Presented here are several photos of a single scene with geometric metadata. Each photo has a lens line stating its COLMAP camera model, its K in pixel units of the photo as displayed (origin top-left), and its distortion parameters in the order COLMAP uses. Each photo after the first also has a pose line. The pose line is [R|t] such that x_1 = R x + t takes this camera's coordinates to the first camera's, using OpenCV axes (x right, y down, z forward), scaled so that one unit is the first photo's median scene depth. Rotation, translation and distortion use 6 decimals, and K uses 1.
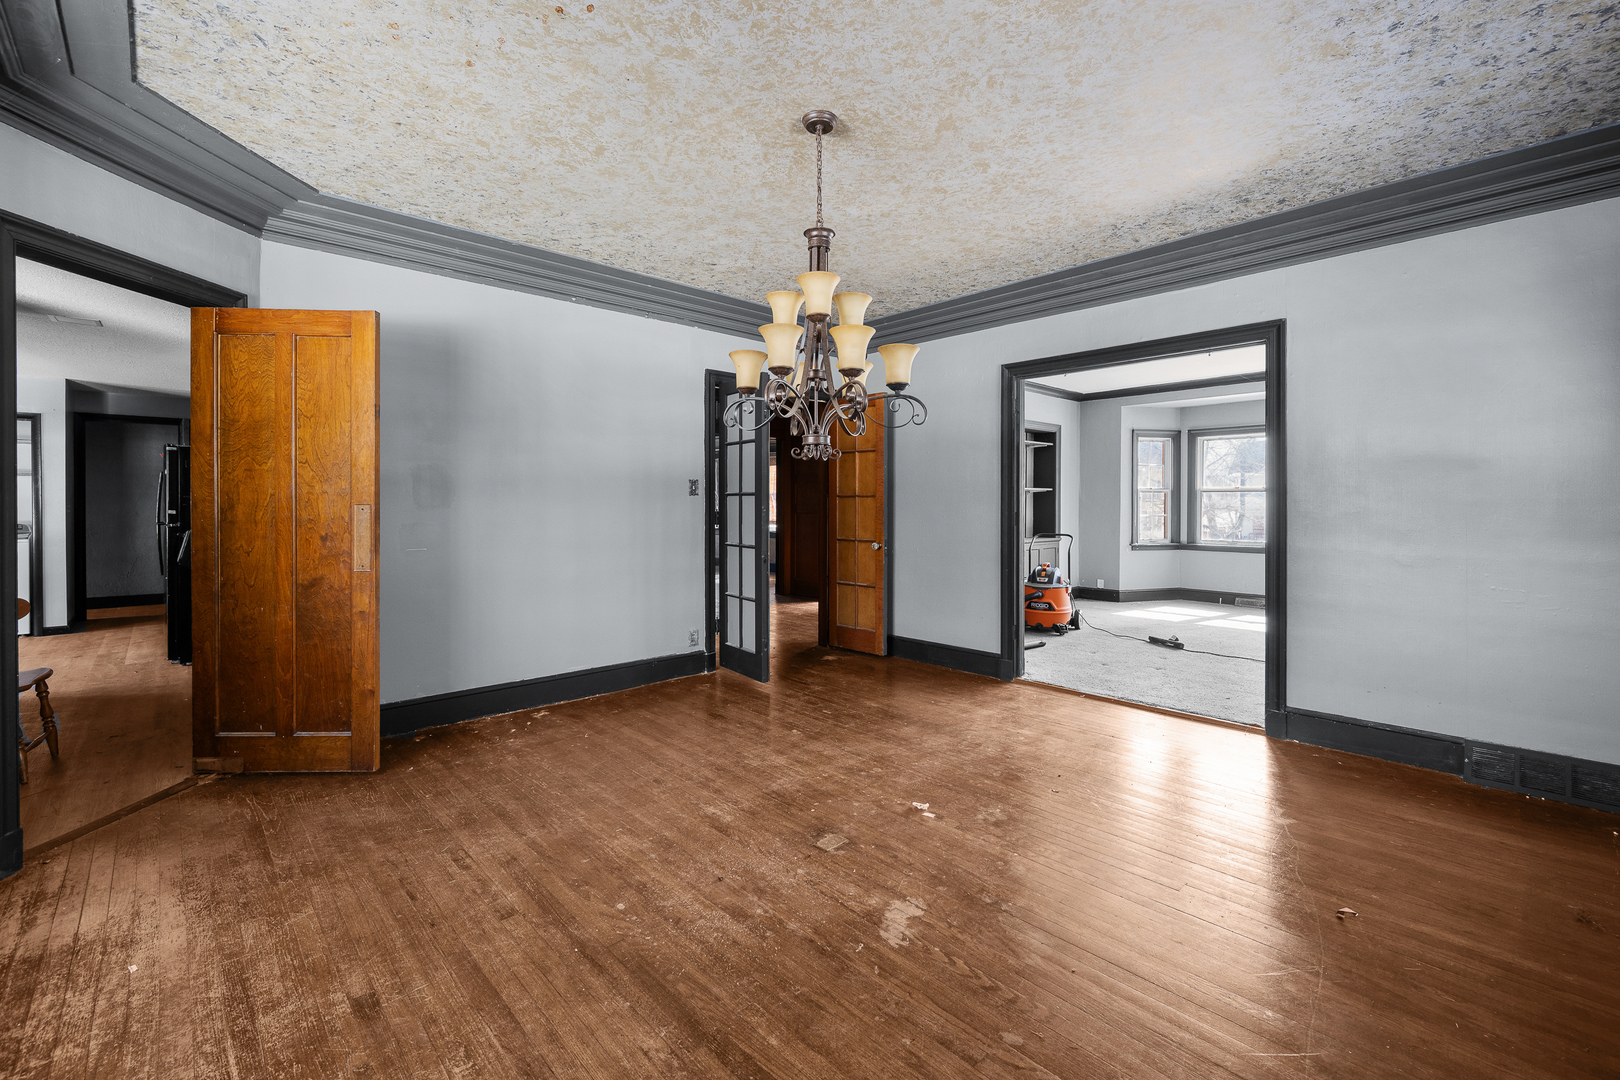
lens RADIAL K [[695.8, 0, 810.3], [0, 695.8, 505.7], [0, 0, 1]] dist [0.001188, -0.000009]
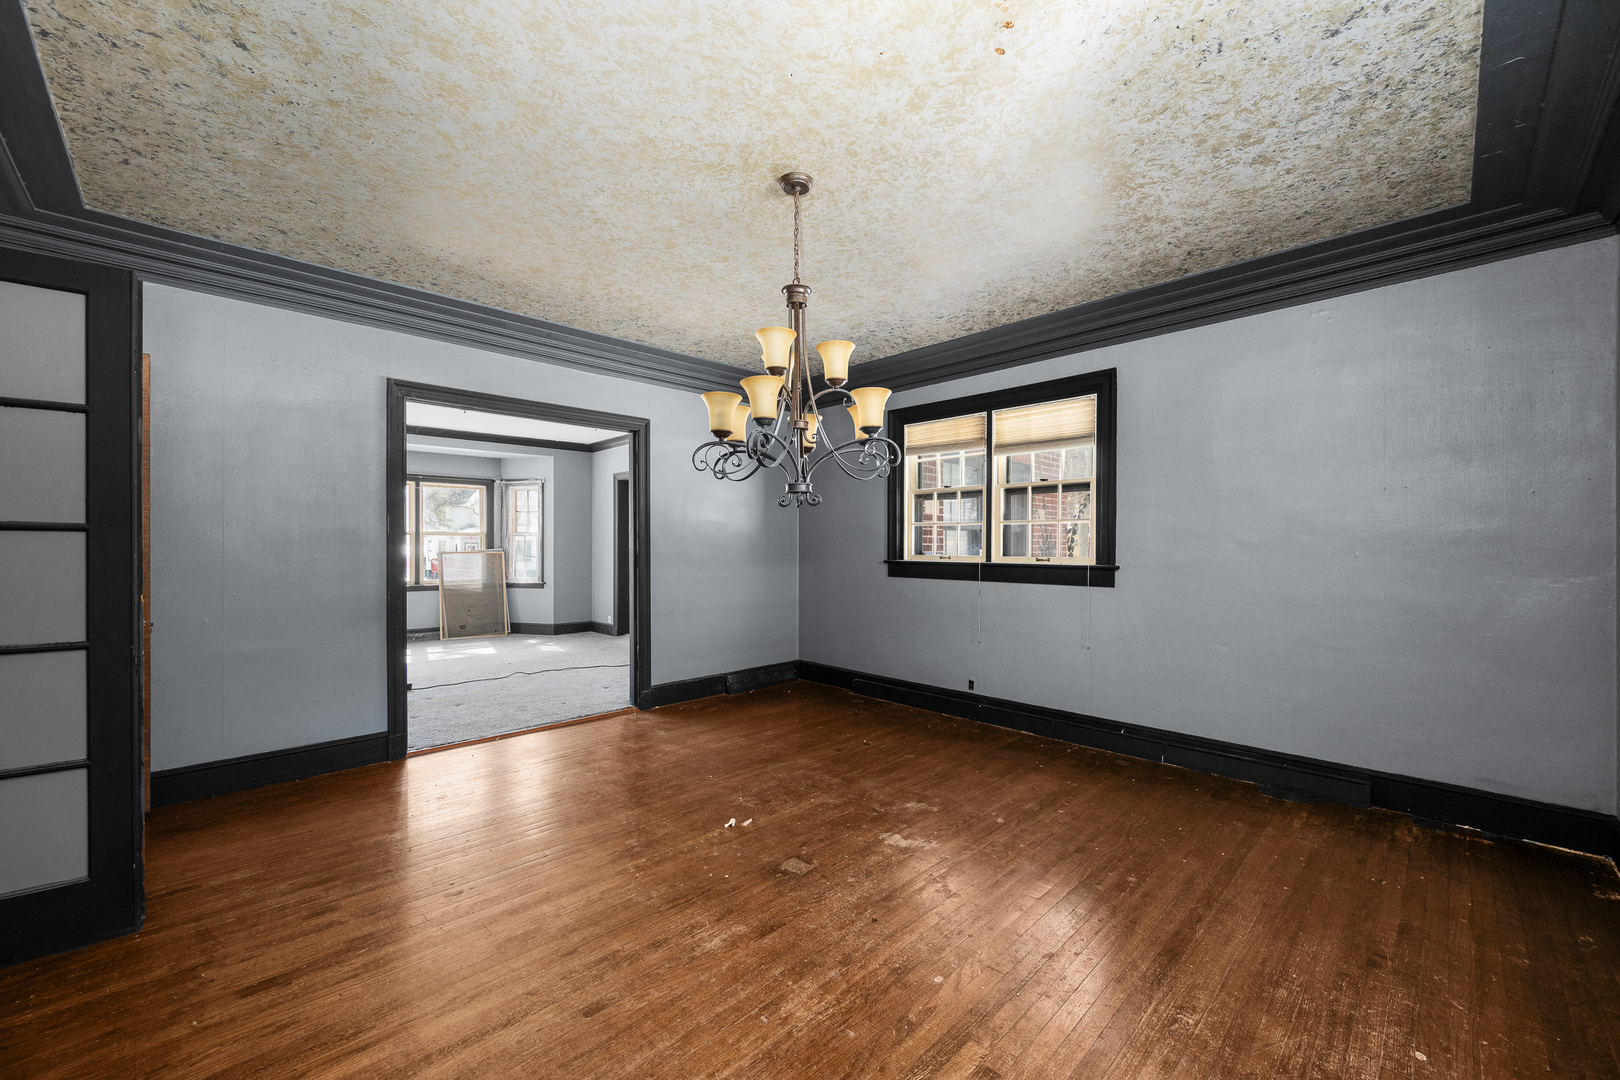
lens RADIAL K [[638.3, 0, 811.2], [0, 638.3, 547.6], [0, 0, 1]] dist [-0.000290, -0.000115]
pose [[-0.033748, -0.004574, 0.999420, -0.856912], [0.000635, 0.999989, 0.004598, -0.008864], [-0.999430, 0.000790, -0.033745, 0.914684]]
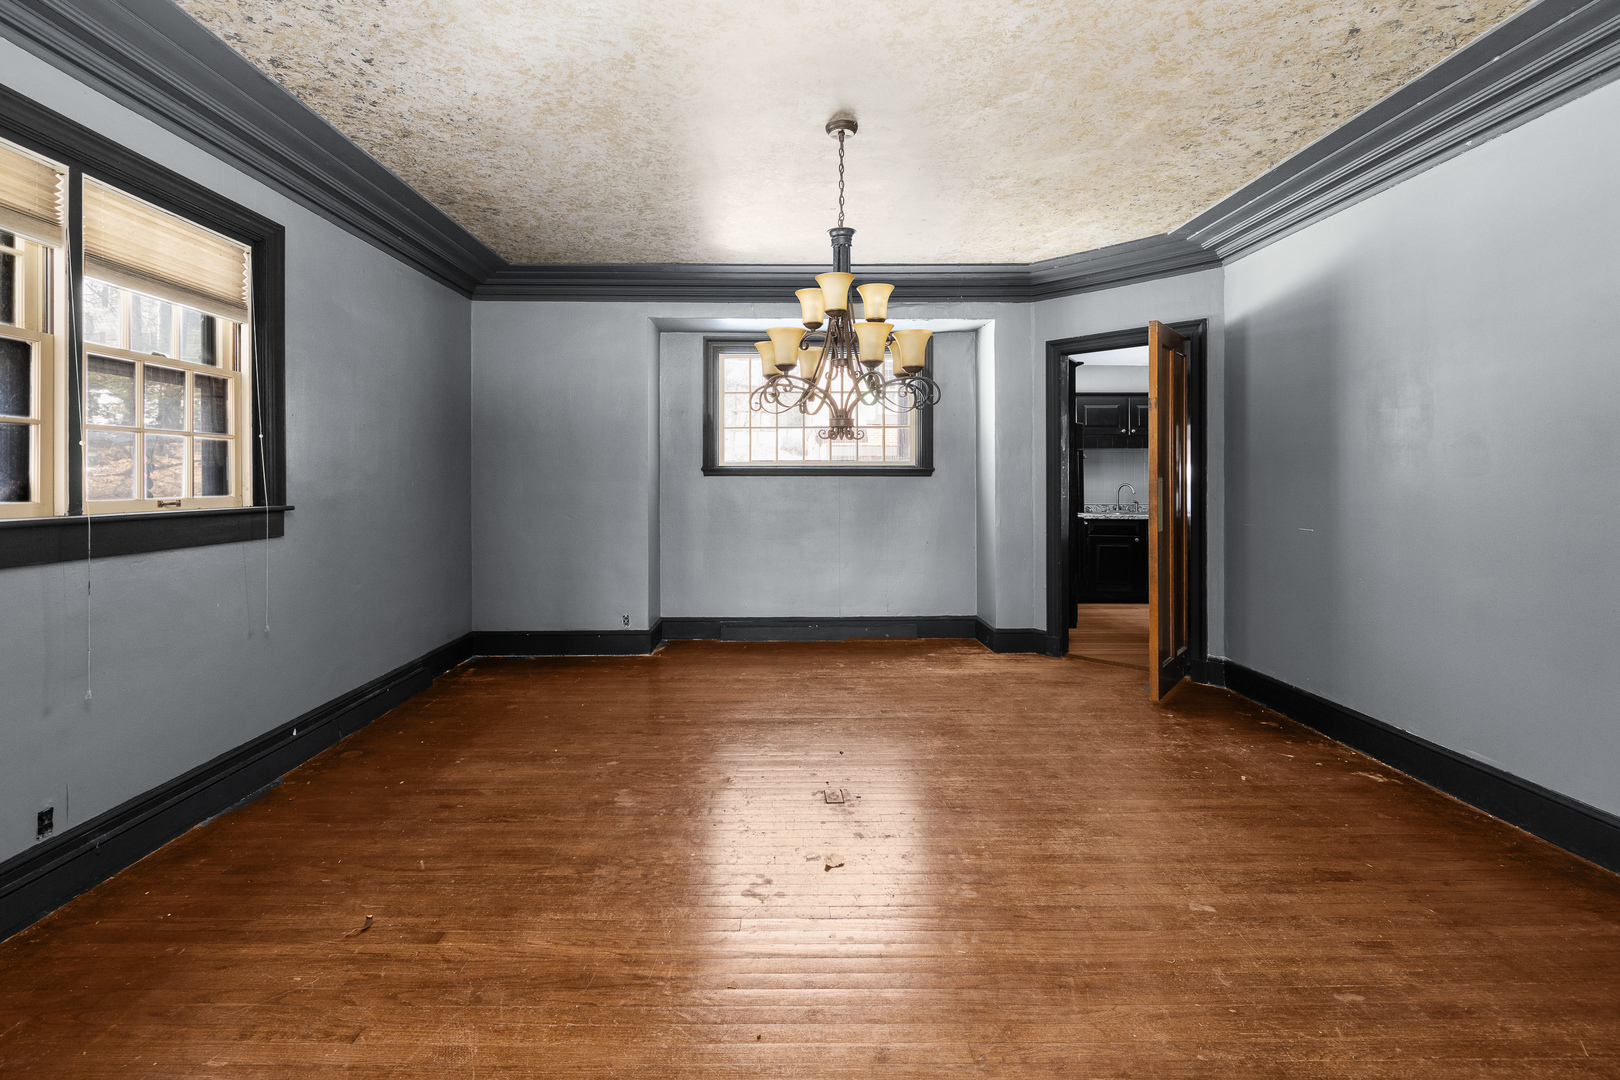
lens RADIAL K [[716.5, 0, 784.9], [0, 716.5, 476.5], [0, 0, 1]] dist [-0.000492, -0.000118]
pose [[-0.672705, -0.002187, -0.739907, 0.812031], [-0.000843, 0.999997, -0.002189, -0.006419], [0.739910, -0.000849, -0.672705, 1.524980]]
